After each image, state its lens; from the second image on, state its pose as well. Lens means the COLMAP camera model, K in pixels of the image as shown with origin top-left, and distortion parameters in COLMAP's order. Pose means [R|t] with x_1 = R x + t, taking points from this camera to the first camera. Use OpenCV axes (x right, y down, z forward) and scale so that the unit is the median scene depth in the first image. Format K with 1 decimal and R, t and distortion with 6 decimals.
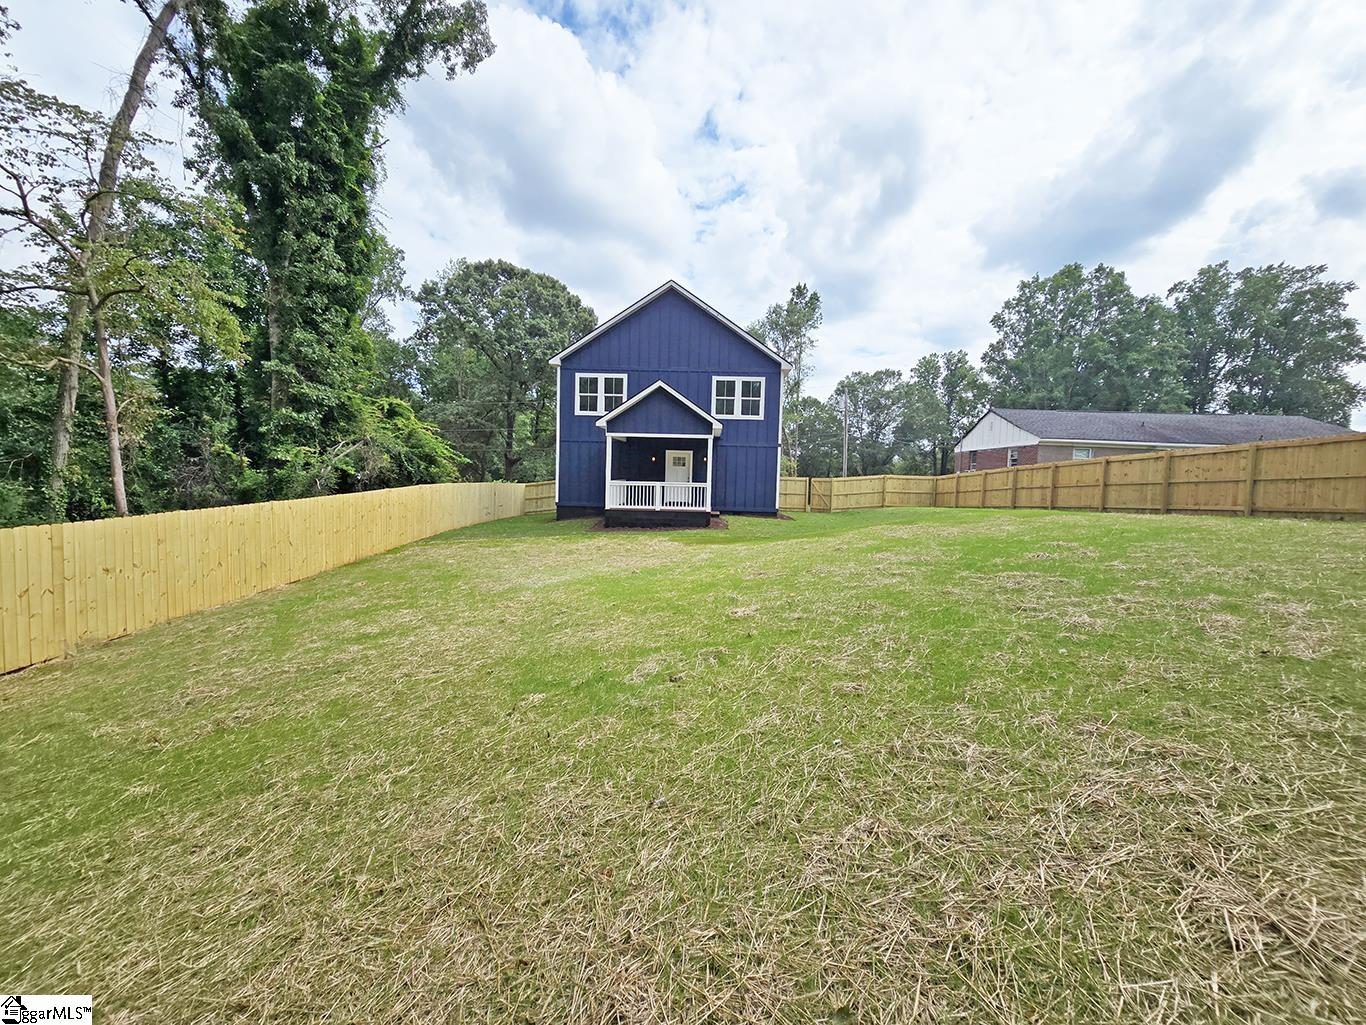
lens RADIAL K [[561.8, 0, 678.9], [0, 561.8, 506.8], [0, 0, 1]] dist [0.004577, -0.000639]
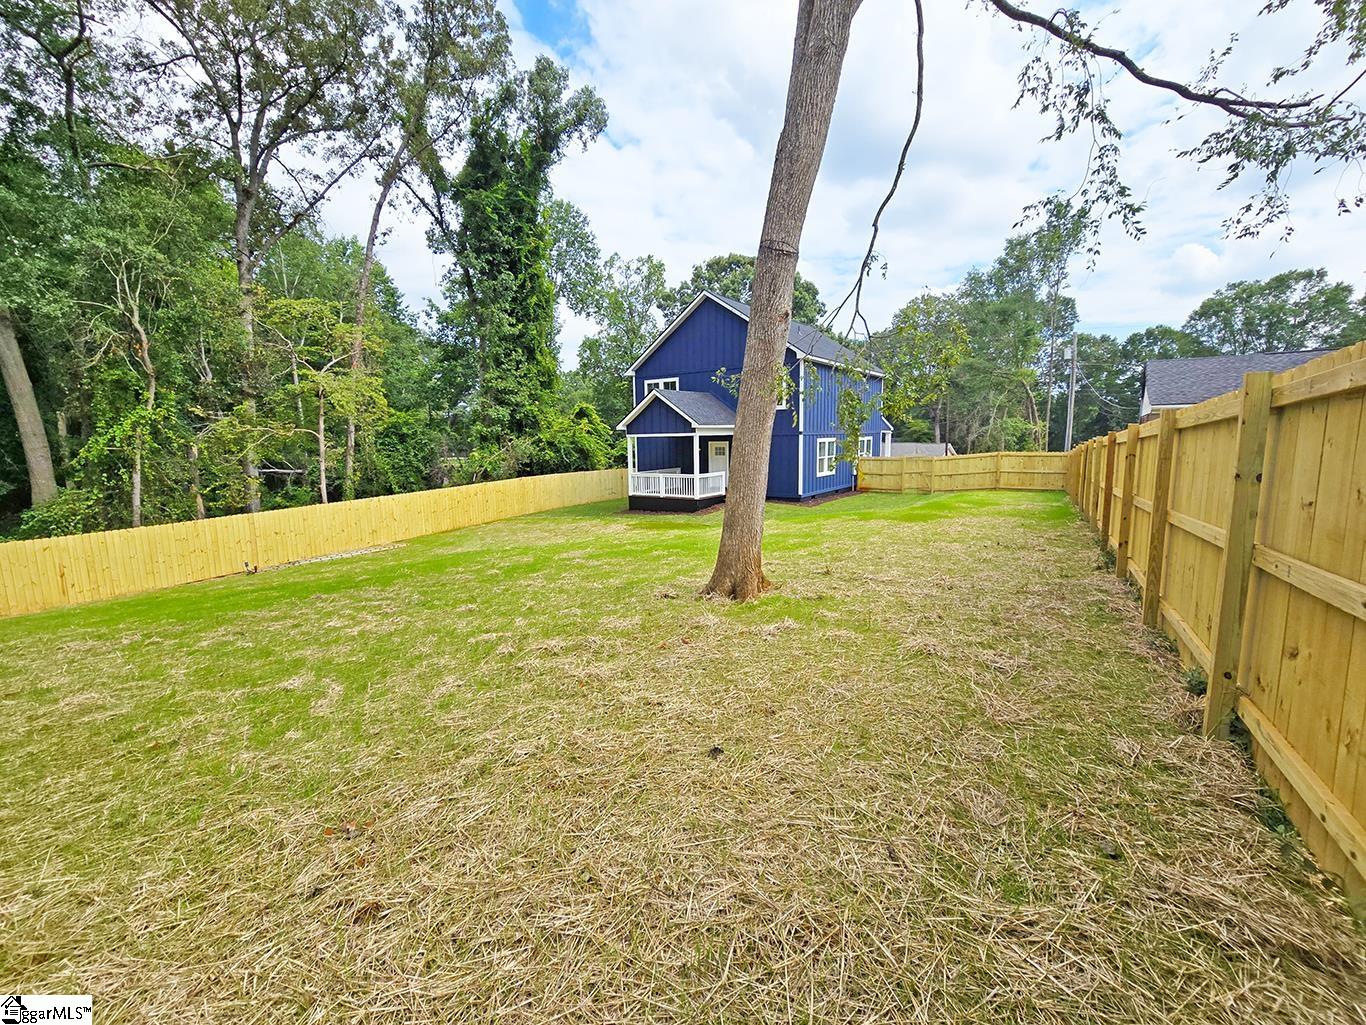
lens RADIAL K [[561.8, 0, 687.4], [0, 561.8, 511.1], [0, 0, 1]] dist [0.004577, -0.000639]
pose [[0.831566, 0.031373, -0.554539, 0.575245], [0.010813, 0.997300, 0.072637, -0.043673], [0.555321, -0.066398, 0.828981, 0.024237]]
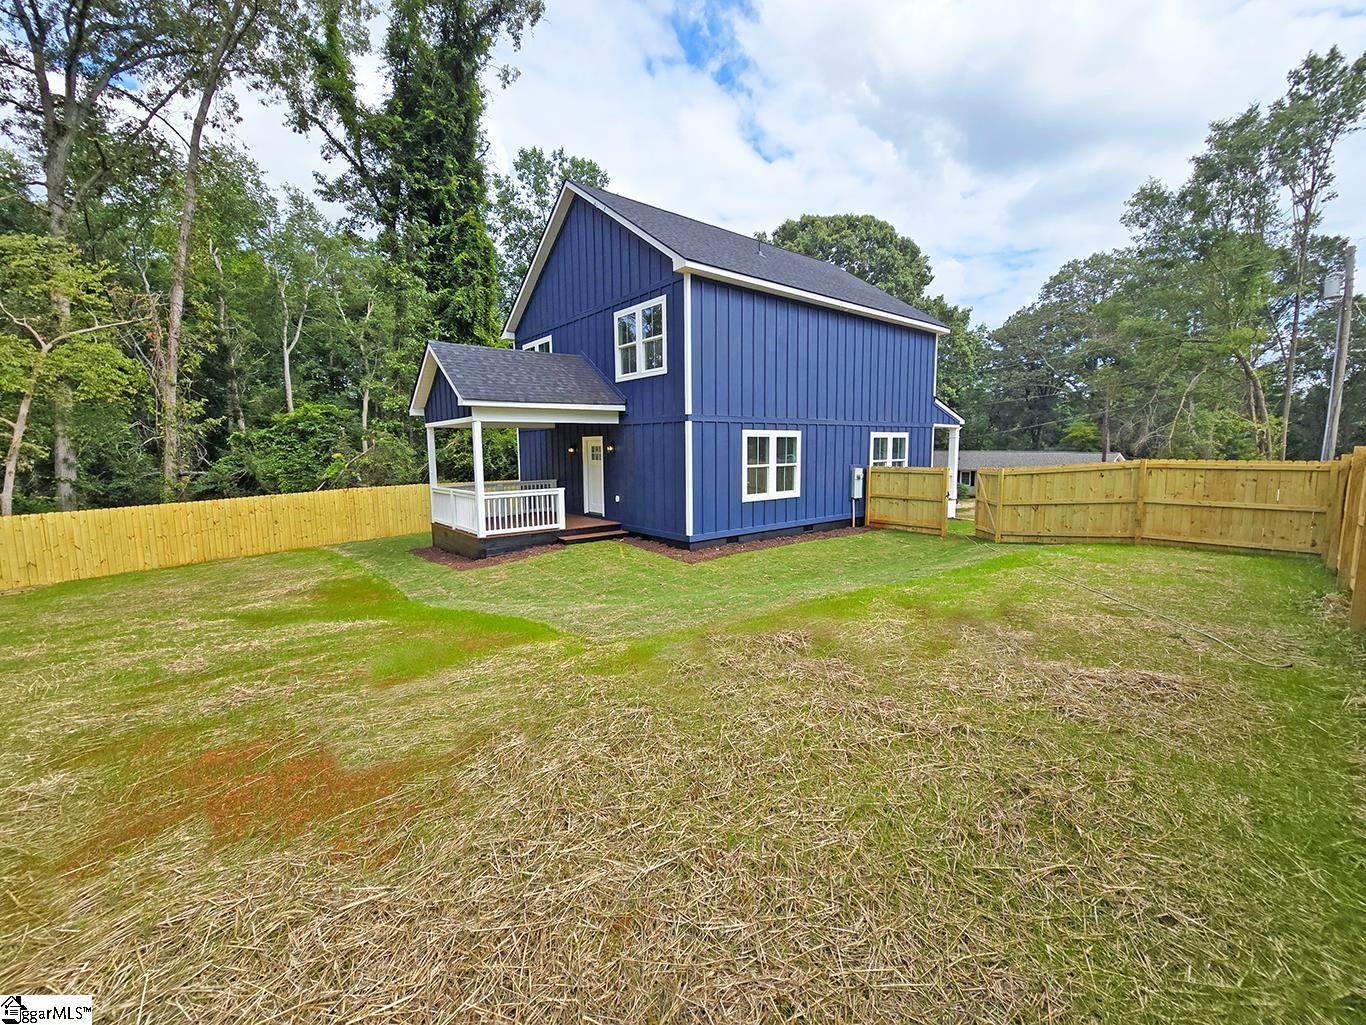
lens RADIAL K [[561.8, 0, 687.3], [0, 561.8, 507.5], [0, 0, 1]] dist [0.004577, -0.000639]
pose [[0.665936, 0.042955, -0.744772, 0.574266], [-0.012149, 0.998833, 0.046746, -0.048392], [0.745910, -0.022081, 0.665680, 0.636530]]
